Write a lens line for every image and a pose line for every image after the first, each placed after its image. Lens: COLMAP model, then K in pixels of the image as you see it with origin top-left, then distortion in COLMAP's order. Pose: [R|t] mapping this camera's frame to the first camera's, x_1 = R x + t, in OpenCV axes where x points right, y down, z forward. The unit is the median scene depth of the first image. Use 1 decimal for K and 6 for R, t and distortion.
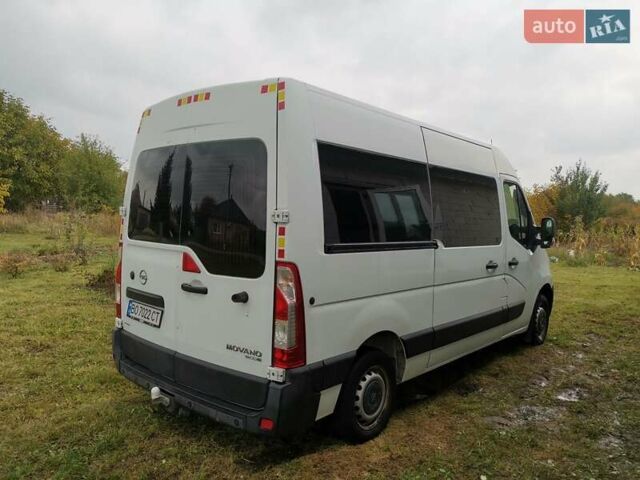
lens RADIAL K [[499.3, 0, 320.0], [0, 499.3, 240.0], [0, 0, 1]] dist [0.001835, 0.000520]
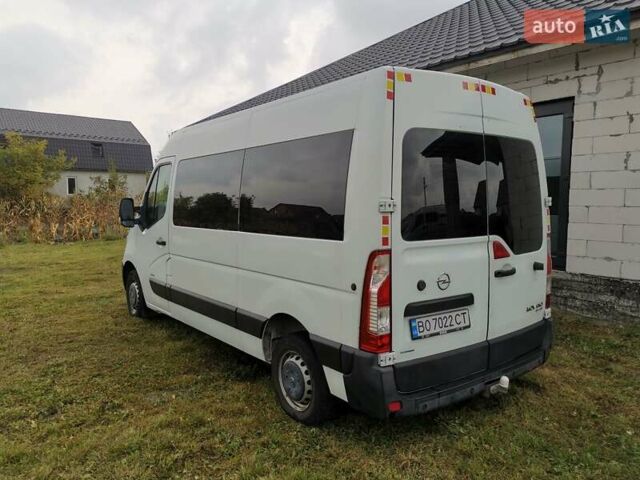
lens RADIAL K [[499.3, 0, 320.0], [0, 499.3, 240.0], [0, 0, 1]] dist [0.001835, 0.000520]
pose [[0.203815, -0.107501, 0.973089, -1.275503], [0.070632, 0.992978, 0.094904, -0.096652], [-0.976458, 0.049389, 0.209977, 1.064829]]
